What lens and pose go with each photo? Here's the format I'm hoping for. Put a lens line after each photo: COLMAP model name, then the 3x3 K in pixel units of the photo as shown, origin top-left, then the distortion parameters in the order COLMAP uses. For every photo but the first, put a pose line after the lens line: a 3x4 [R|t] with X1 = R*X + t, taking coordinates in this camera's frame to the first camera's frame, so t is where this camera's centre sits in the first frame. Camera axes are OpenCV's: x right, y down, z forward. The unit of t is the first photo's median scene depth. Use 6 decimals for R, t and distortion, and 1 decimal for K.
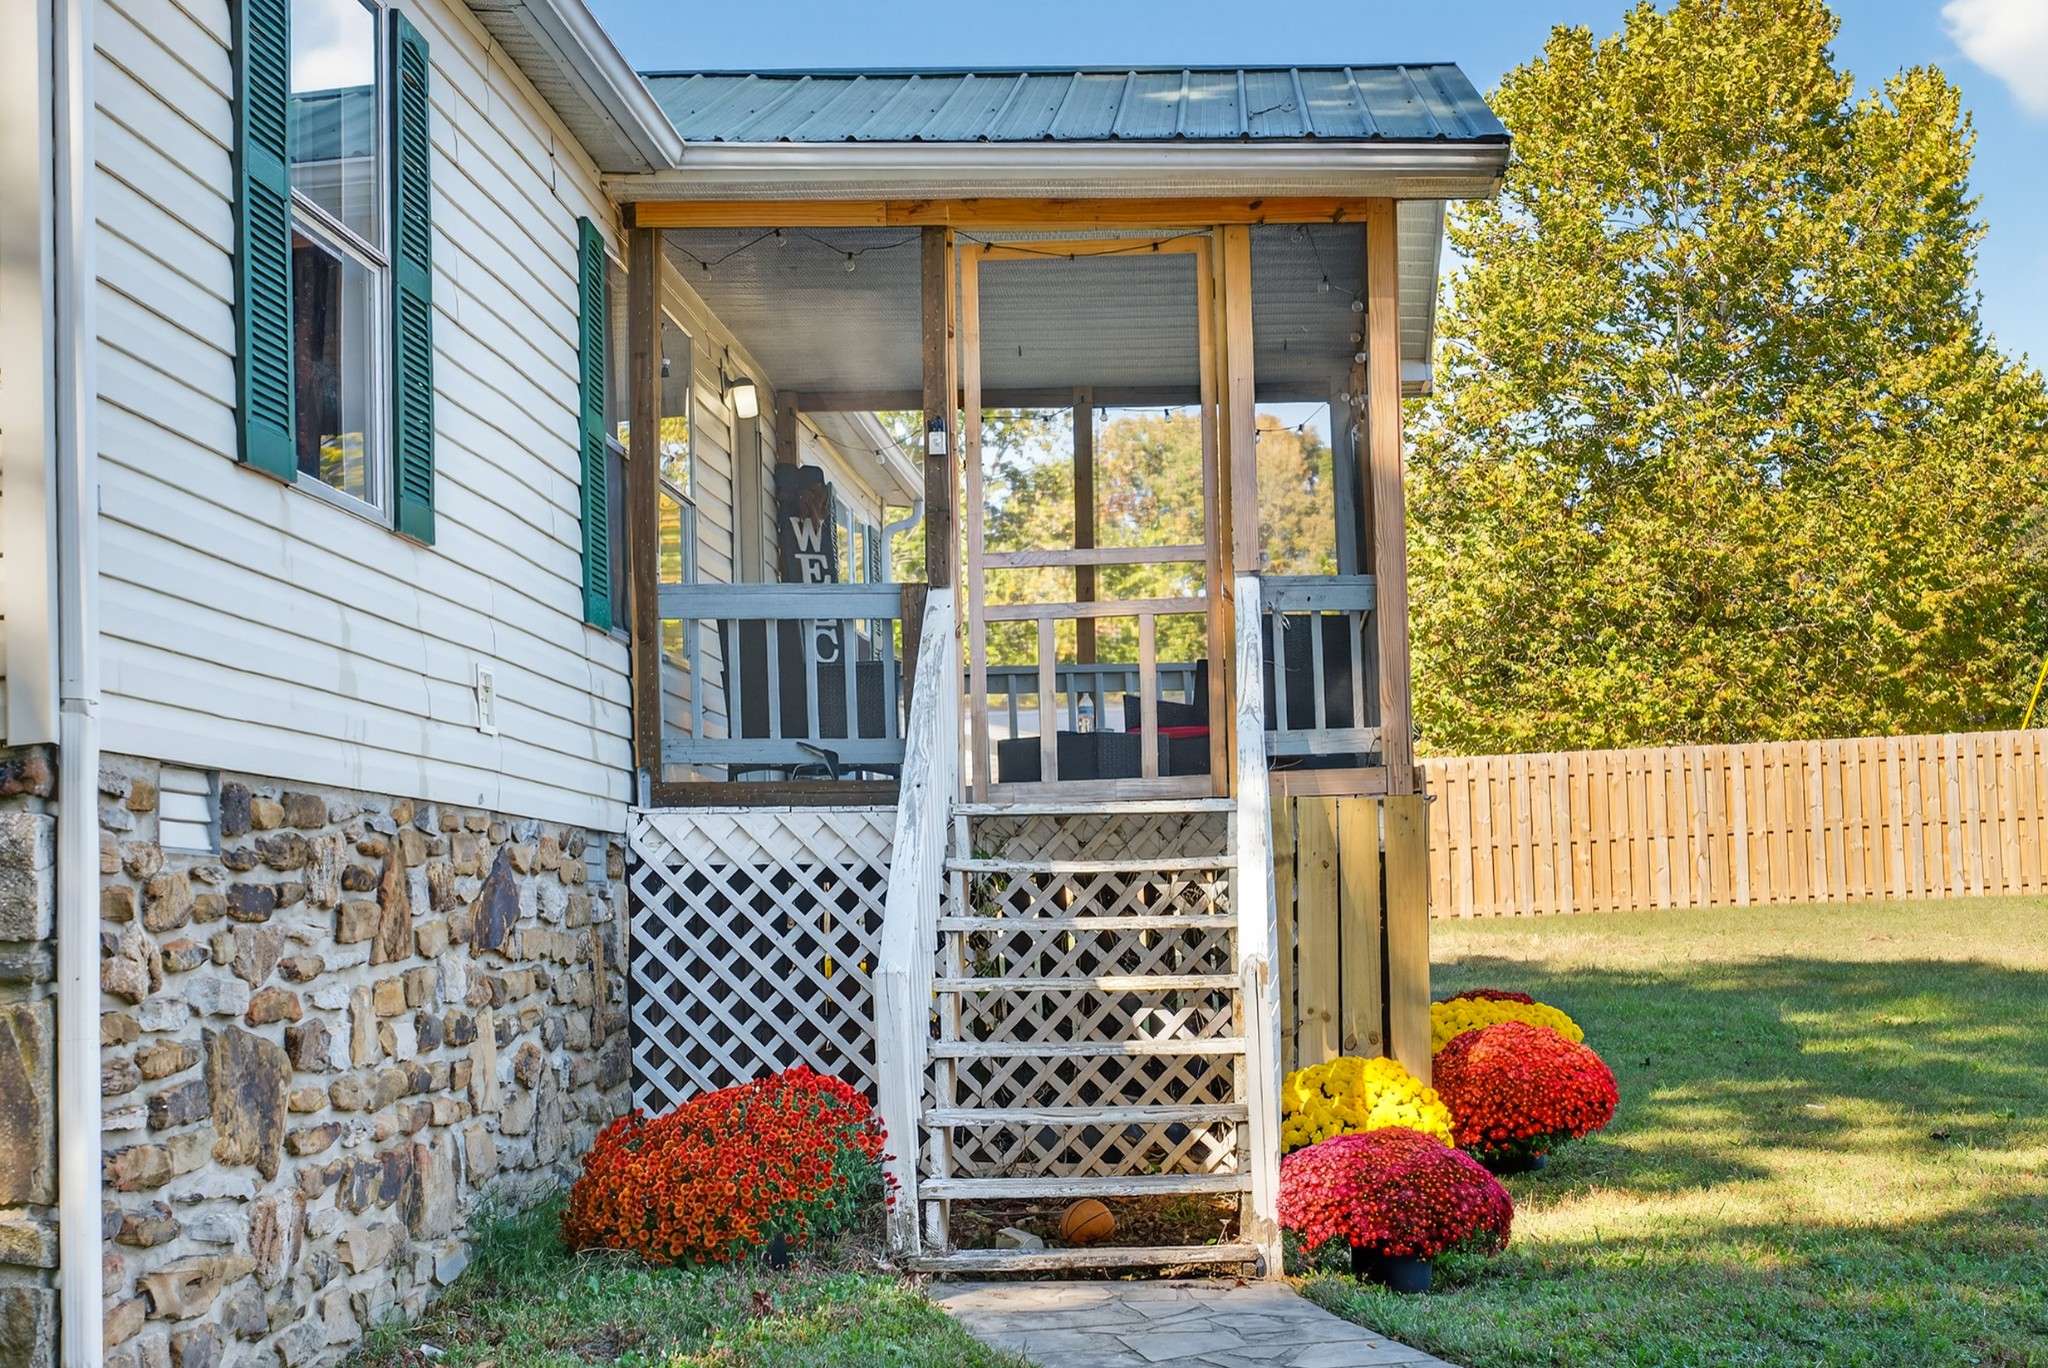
lens RADIAL K [[3373.8, 0, 1016.5], [0, 3373.8, 667.9], [0, 0, 1]] dist [0.176368, 0.000000]
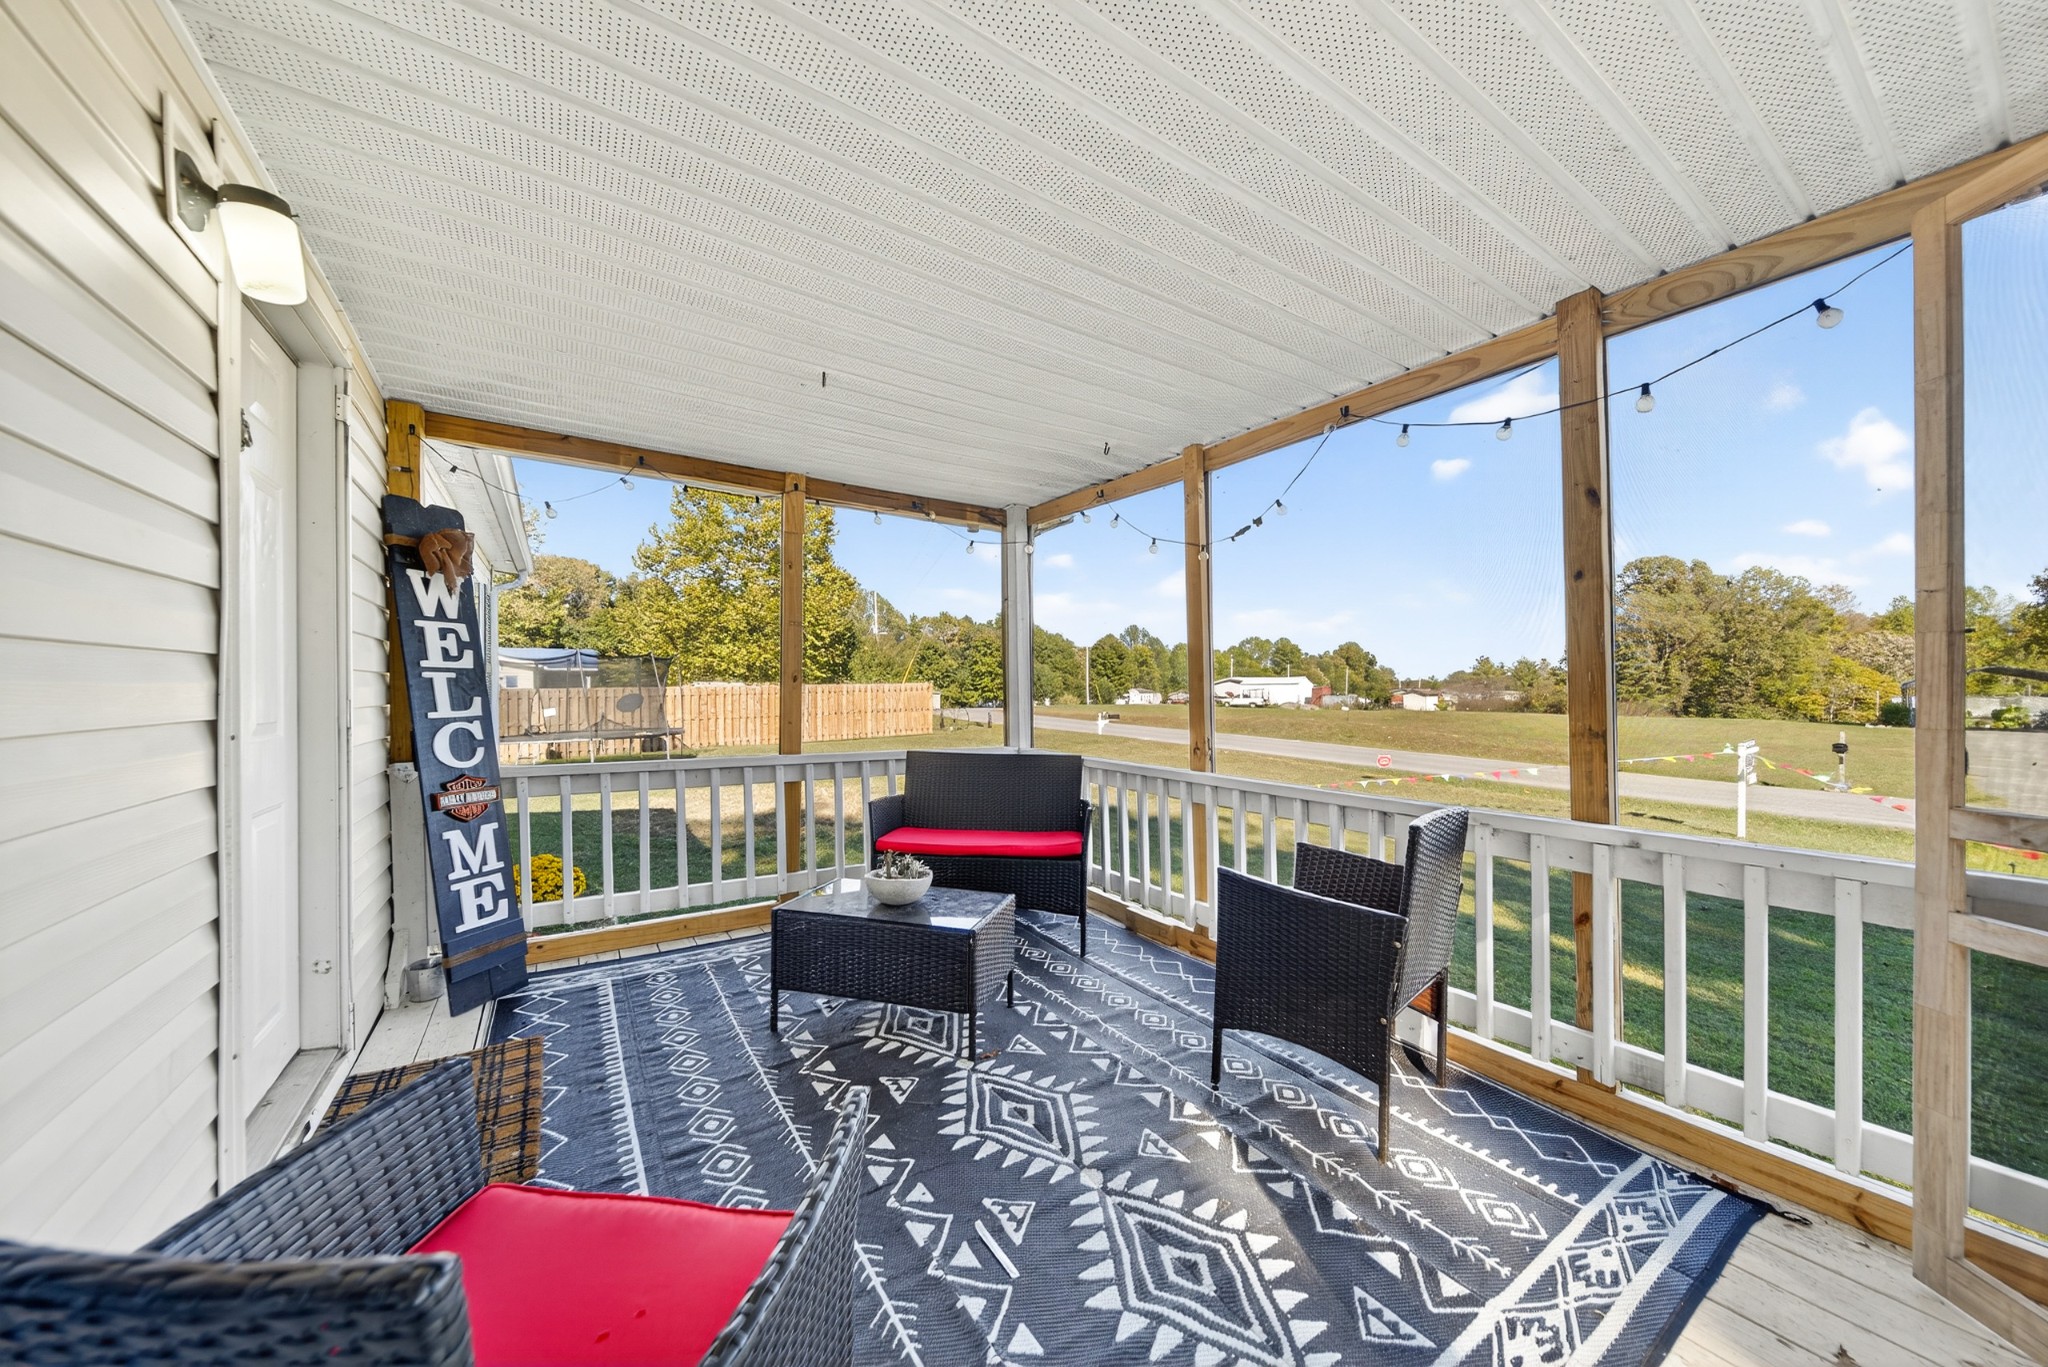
lens RADIAL K [[729.3, 0, 1033.4], [0, 729.3, 689.7], [0, 0, 1]] dist [0.008183, -0.000863]
pose [[0.799974, 0.021798, 0.599638, -0.016823], [-0.062896, 0.996881, 0.047671, -0.011033], [-0.596729, -0.075850, 0.798850, 0.249751]]
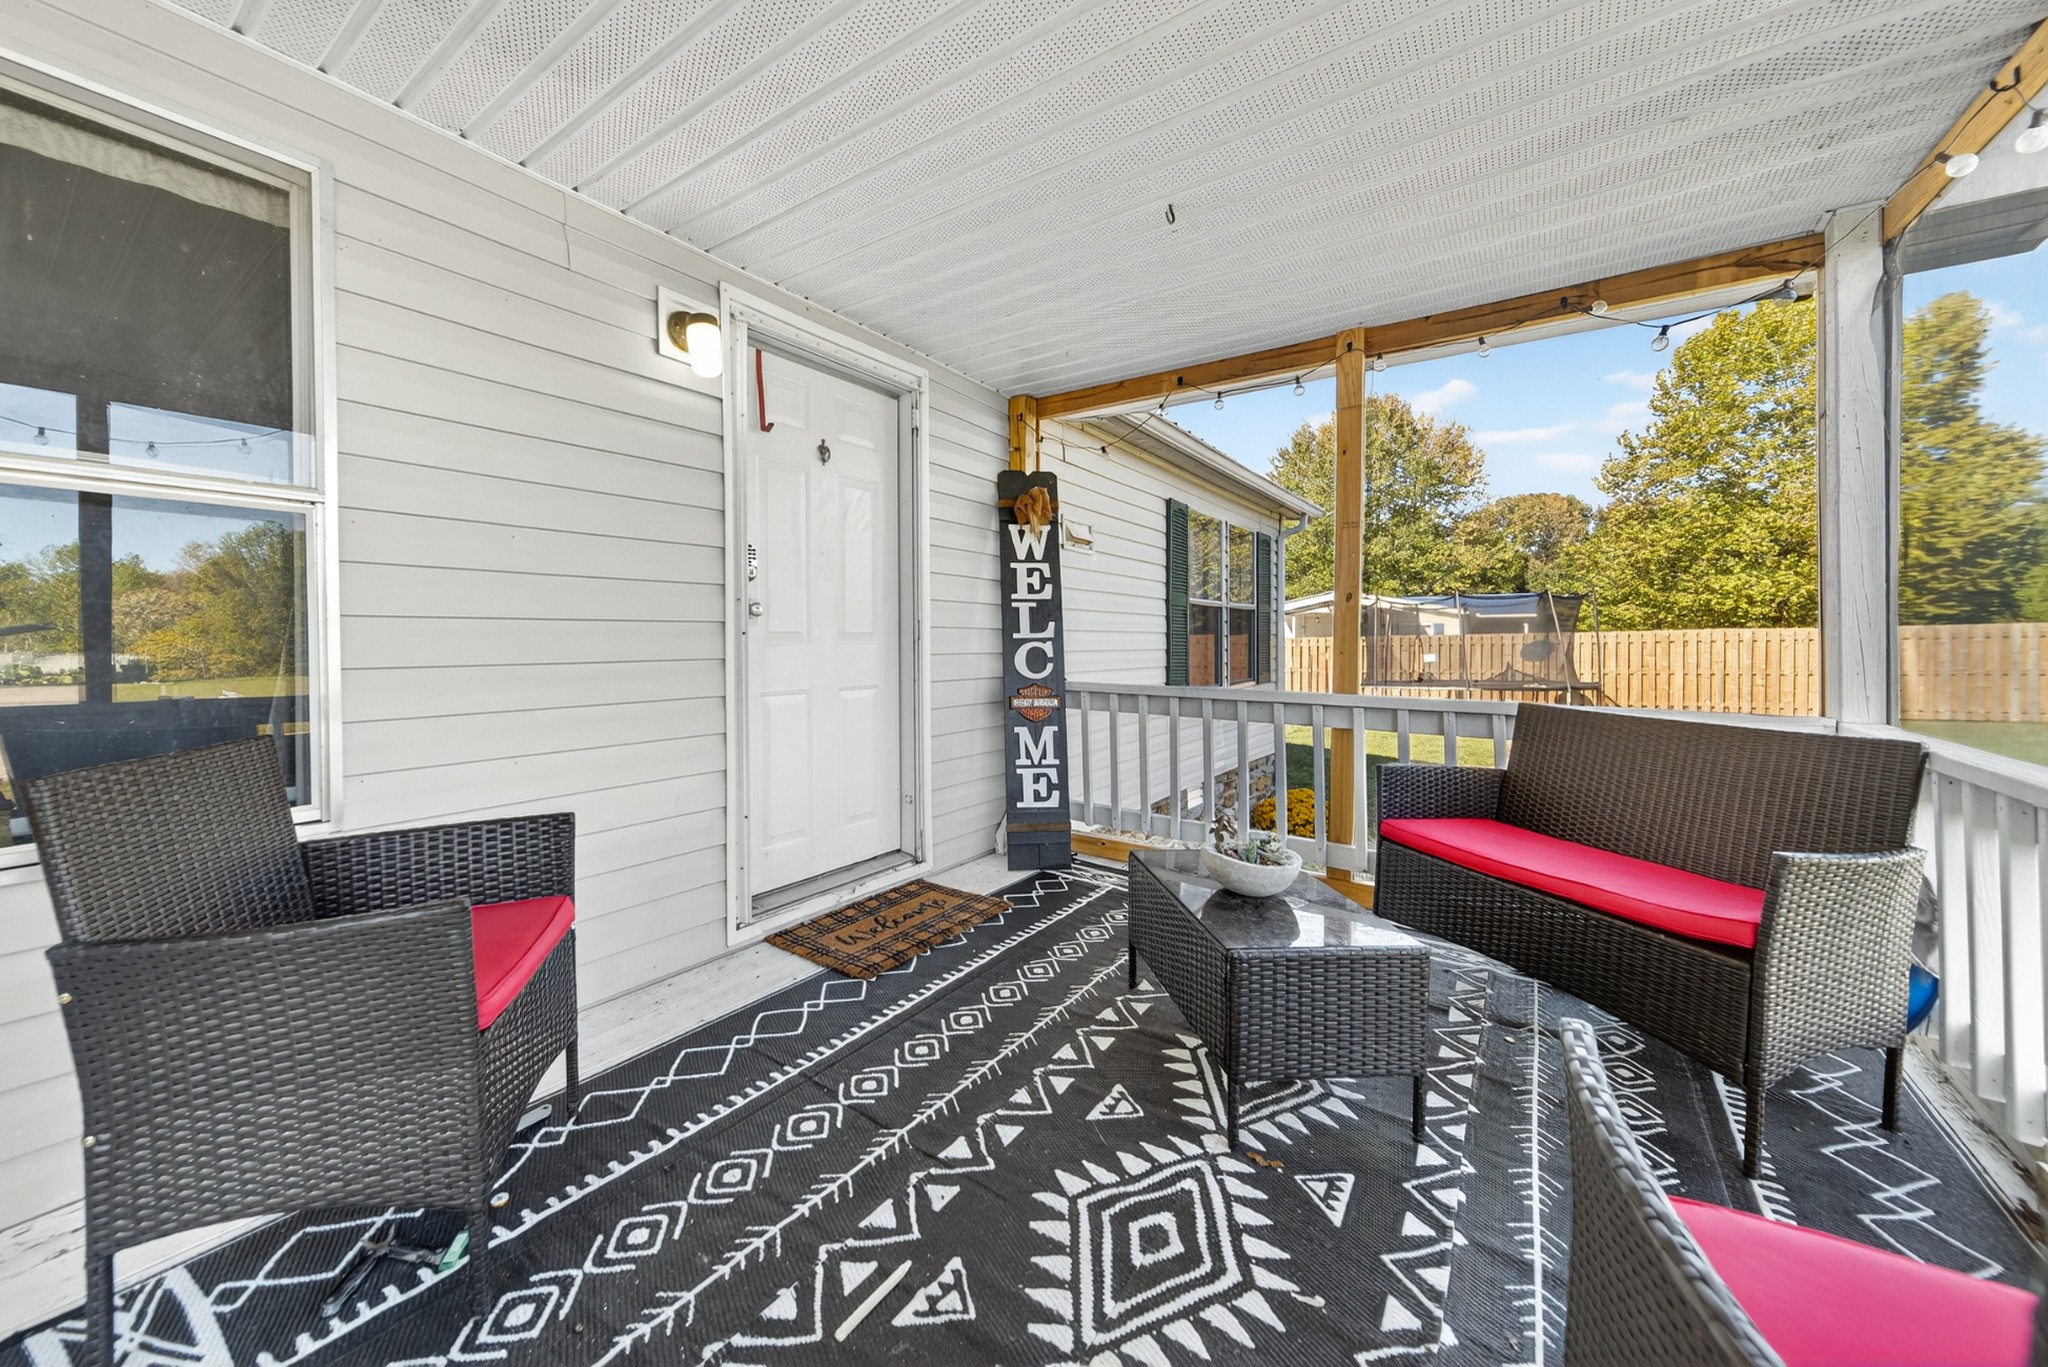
lens RADIAL K [[753.3, 0, 956.8], [0, 753.3, 655.0], [0, 0, 1]] dist [0.000663, -0.000331]
pose [[0.831333, 0.032994, -0.554794, 0.013698], [0.023889, 0.995192, 0.094982, -0.009019], [0.555260, -0.092215, 0.826549, 0.256392]]
